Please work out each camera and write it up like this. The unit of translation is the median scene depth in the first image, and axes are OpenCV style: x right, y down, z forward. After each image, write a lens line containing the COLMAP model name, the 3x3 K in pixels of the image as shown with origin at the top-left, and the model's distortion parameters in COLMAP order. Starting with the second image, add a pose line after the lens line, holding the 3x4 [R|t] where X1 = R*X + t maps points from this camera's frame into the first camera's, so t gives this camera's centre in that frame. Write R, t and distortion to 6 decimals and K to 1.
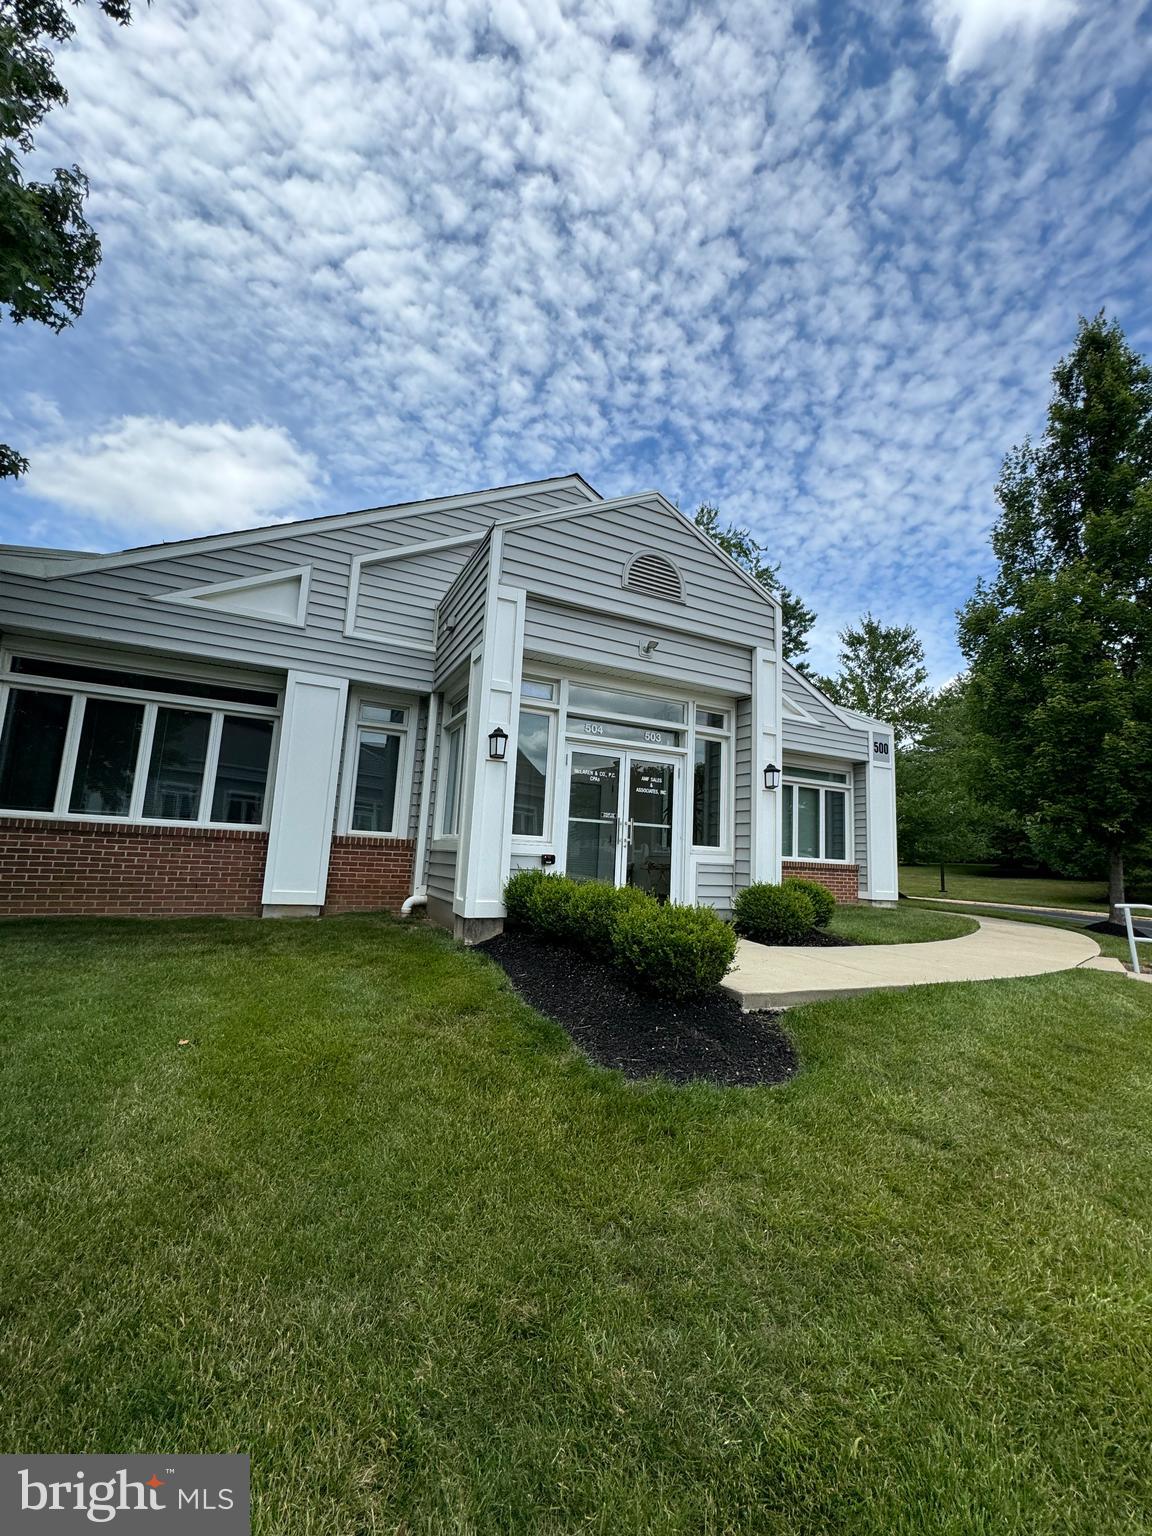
lens RADIAL K [[615.1, 0, 576.5], [0, 615.1, 769.2], [0, 0, 1]] dist [-0.002677, -0.000034]
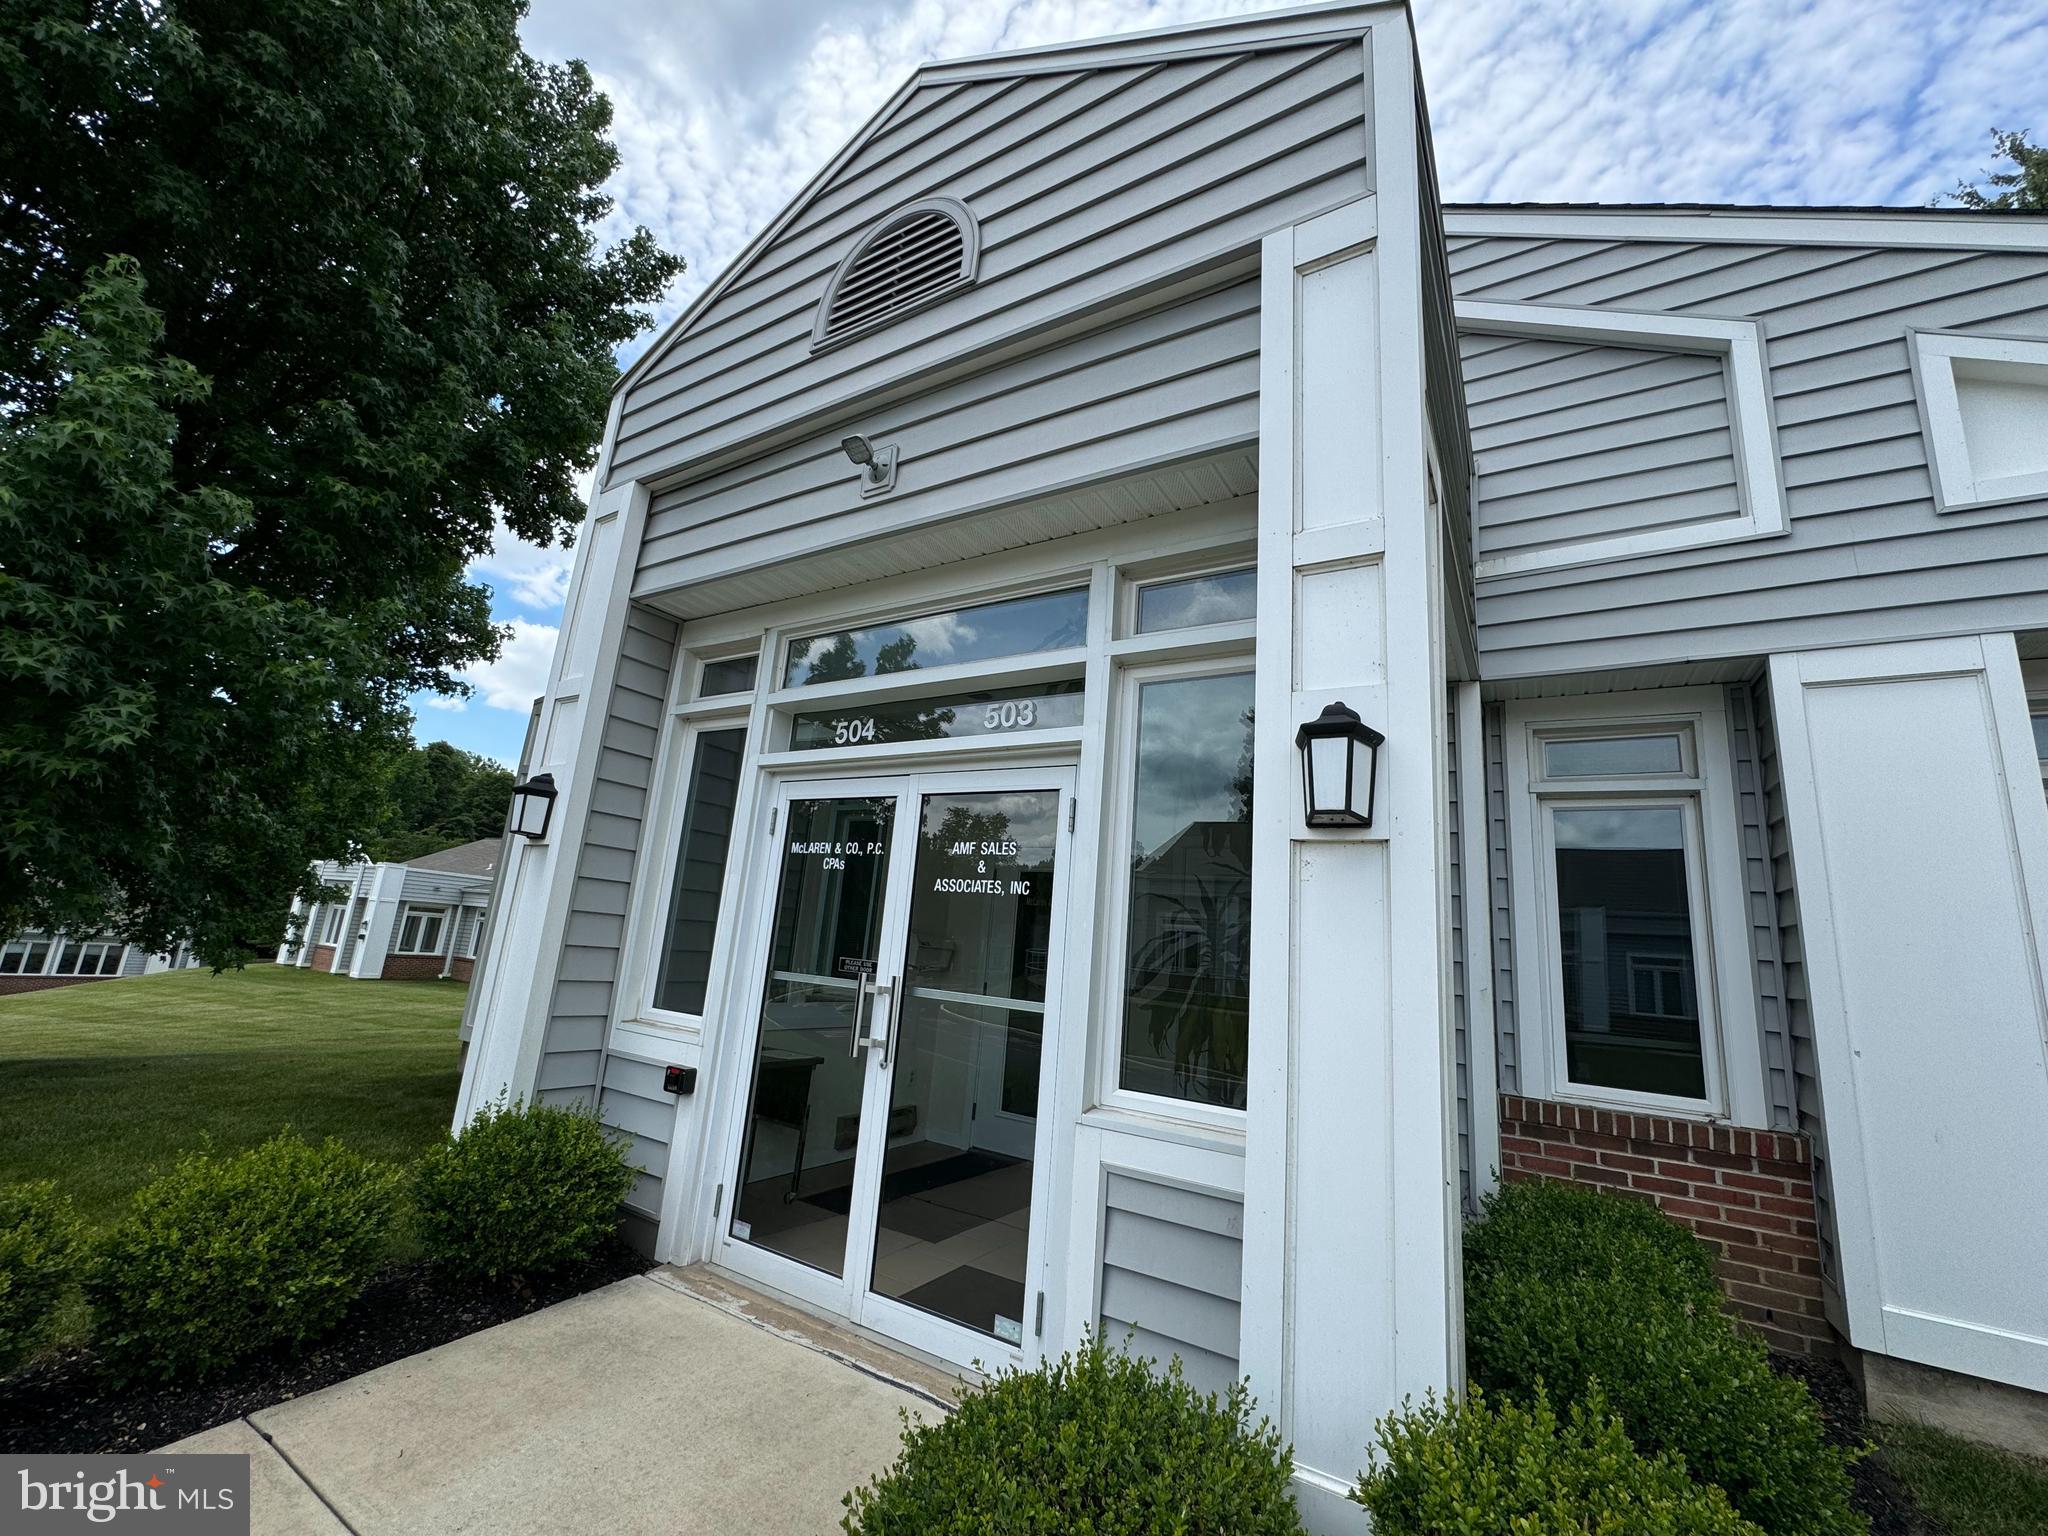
lens RADIAL K [[820.2, 0, 1025.1], [0, 820.2, 766.4], [0, 0, 1]] dist [-0.002677, -0.000034]
pose [[0.543187, -0.180795, -0.819915, 0.485978], [0.064011, 0.982616, -0.174265, 0.049961], [0.837168, 0.042174, 0.545318, 0.794424]]
